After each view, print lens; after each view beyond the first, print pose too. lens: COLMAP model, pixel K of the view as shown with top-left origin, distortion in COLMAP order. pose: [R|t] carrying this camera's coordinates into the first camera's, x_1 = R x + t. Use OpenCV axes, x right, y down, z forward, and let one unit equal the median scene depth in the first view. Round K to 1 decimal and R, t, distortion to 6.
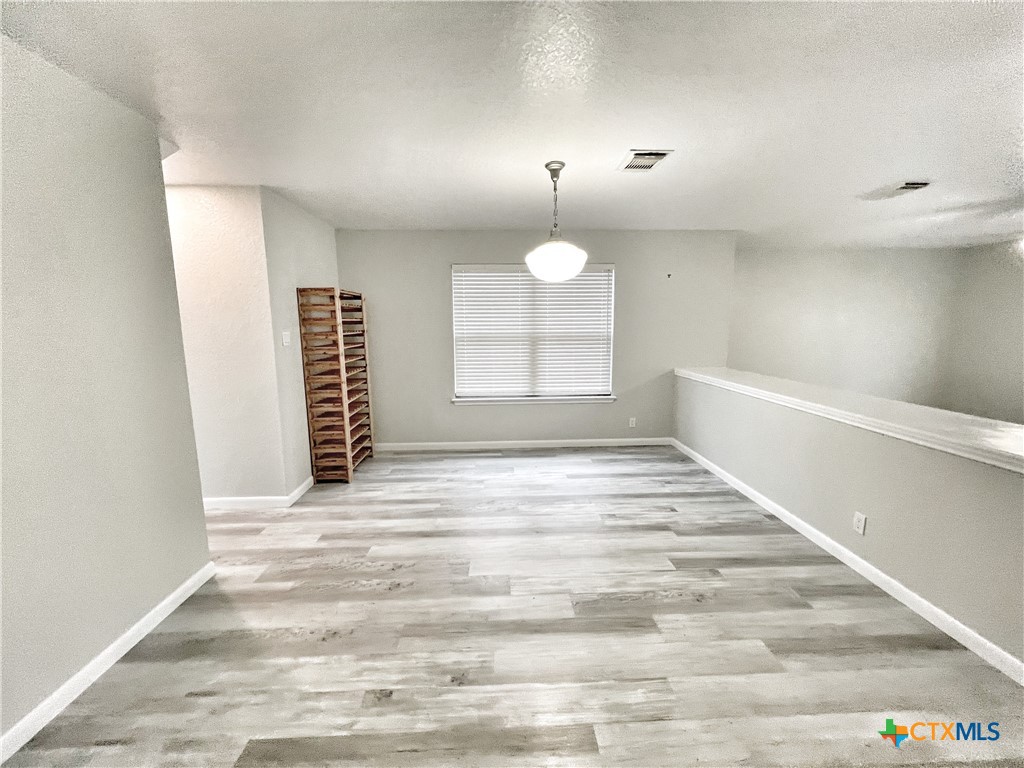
lens RADIAL K [[411.7, 0, 509.5], [0, 411.7, 382.0], [0, 0, 1]] dist [0.002009, -0.000003]
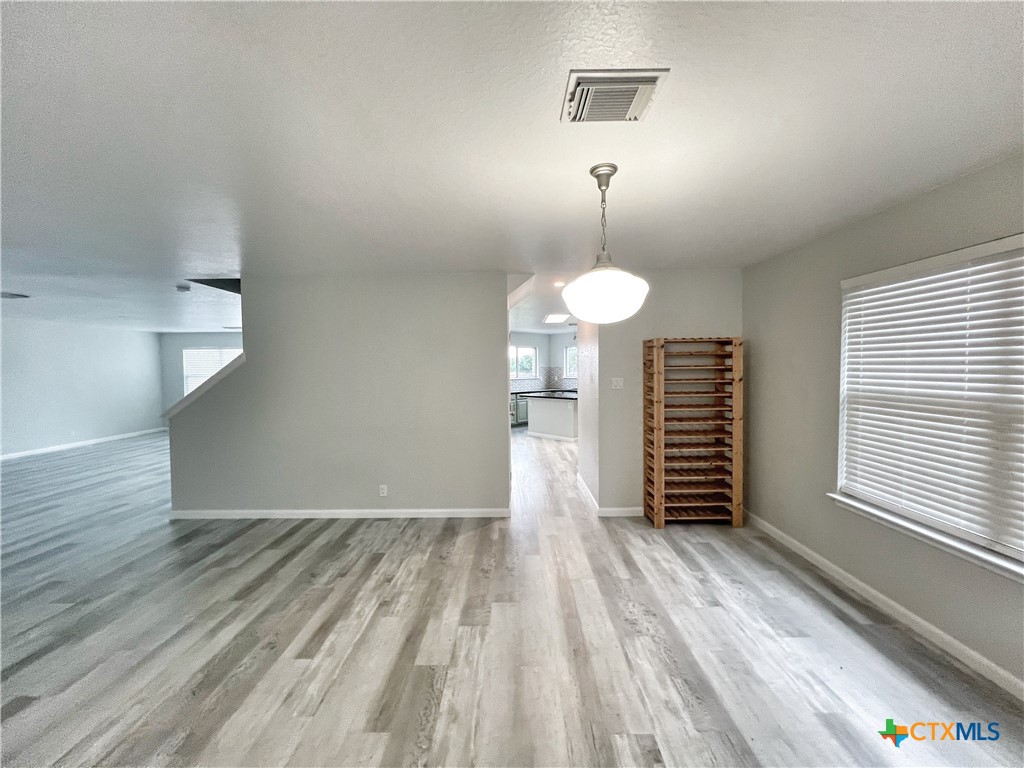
lens RADIAL K [[411.7, 0, 512.0], [0, 411.7, 383.7], [0, 0, 1]] dist [0.002009, -0.000003]
pose [[-0.054357, 0.049512, -0.997293, 0.745979], [-0.130512, 0.989849, 0.056256, -0.140262], [0.989956, 0.133217, -0.047343, 0.784840]]
